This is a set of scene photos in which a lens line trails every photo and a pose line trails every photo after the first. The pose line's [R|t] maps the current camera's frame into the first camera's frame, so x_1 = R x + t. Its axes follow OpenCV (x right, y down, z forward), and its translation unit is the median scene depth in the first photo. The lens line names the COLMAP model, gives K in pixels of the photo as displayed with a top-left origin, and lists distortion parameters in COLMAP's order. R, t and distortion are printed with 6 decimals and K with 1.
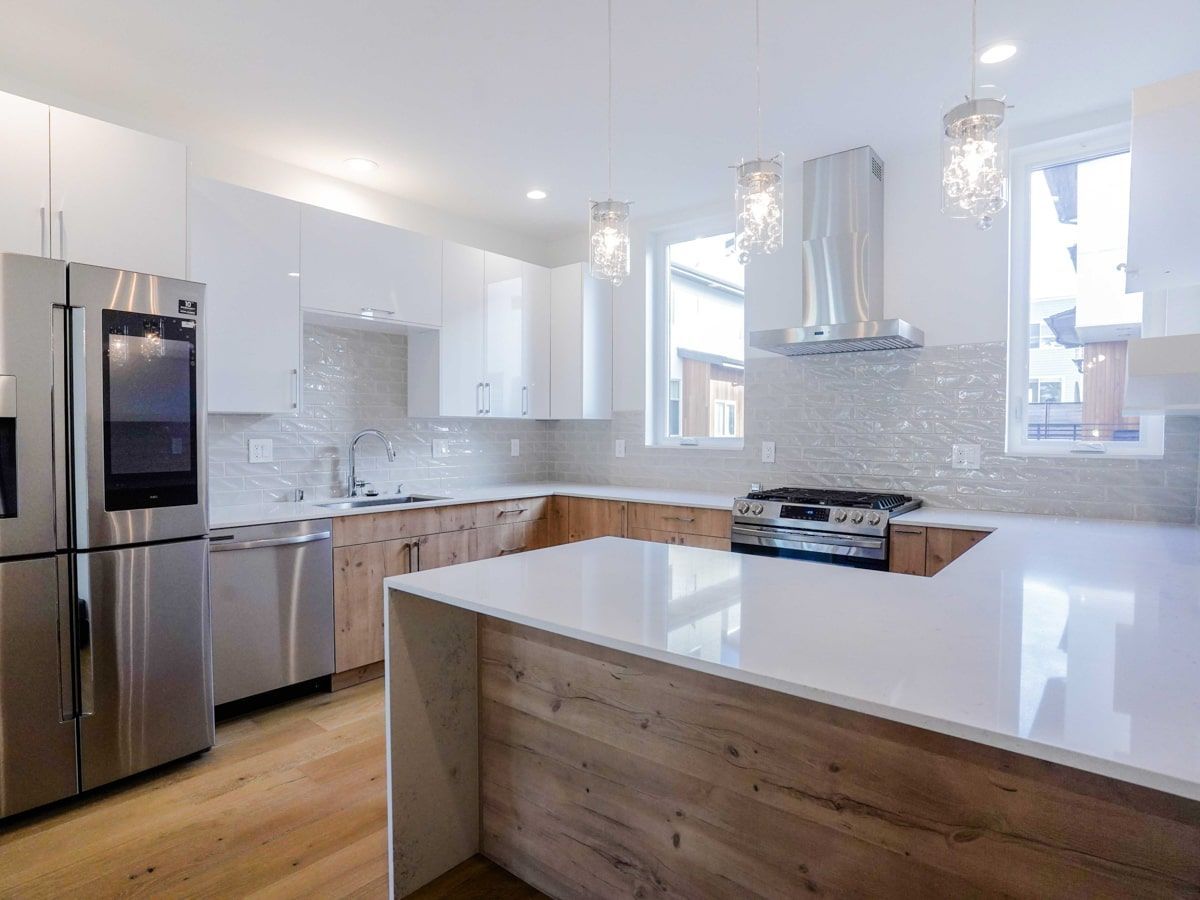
lens RADIAL K [[649.0, 0, 568.6], [0, 649.0, 450.4], [0, 0, 1]] dist [-0.075746, 0.038184]
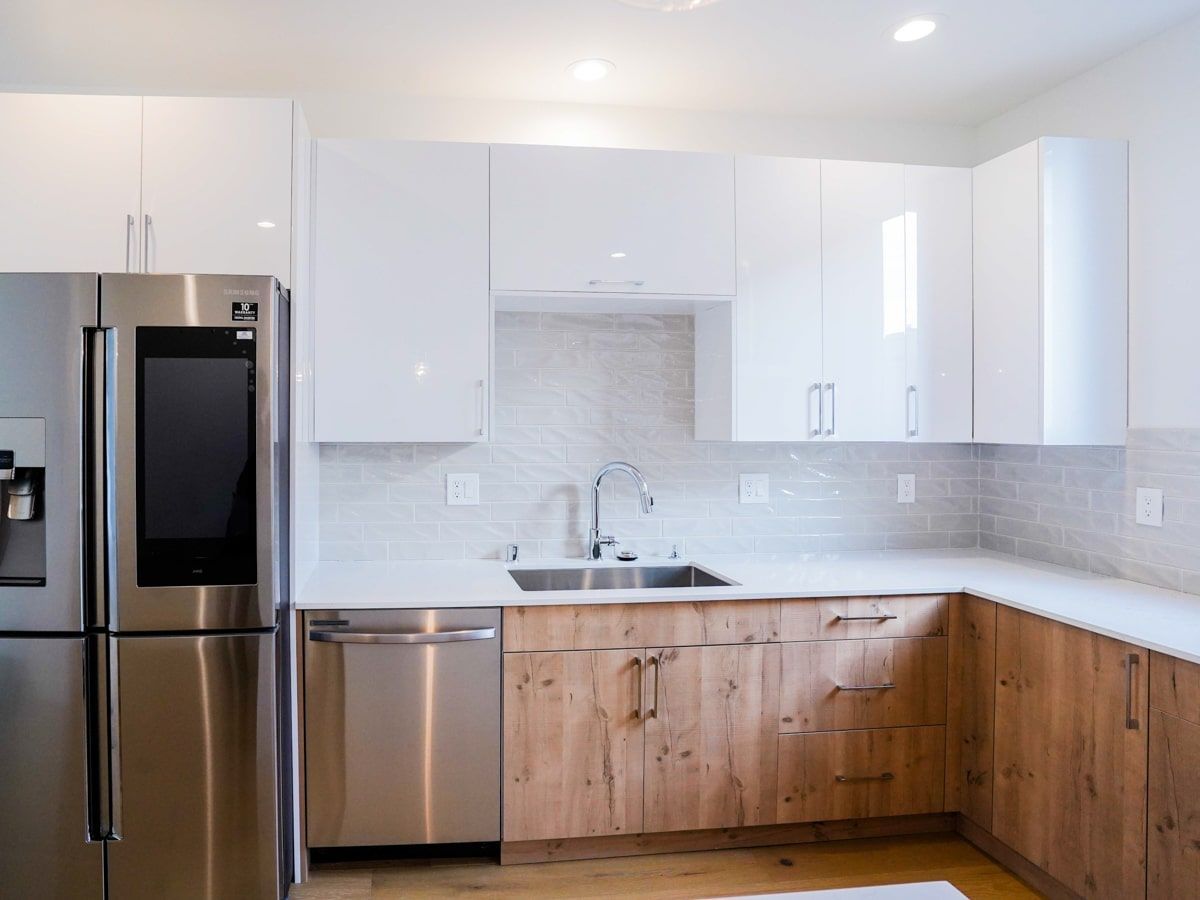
lens RADIAL K [[698.3, 0, 461.4], [0, 698.3, 424.6], [0, 0, 1]] dist [-0.066700, 0.024491]
pose [[0.715918, 0.004170, -0.698172, 0.084997], [-0.023817, 0.999546, -0.018453, -0.059885], [0.697778, 0.029839, 0.715693, 0.413920]]
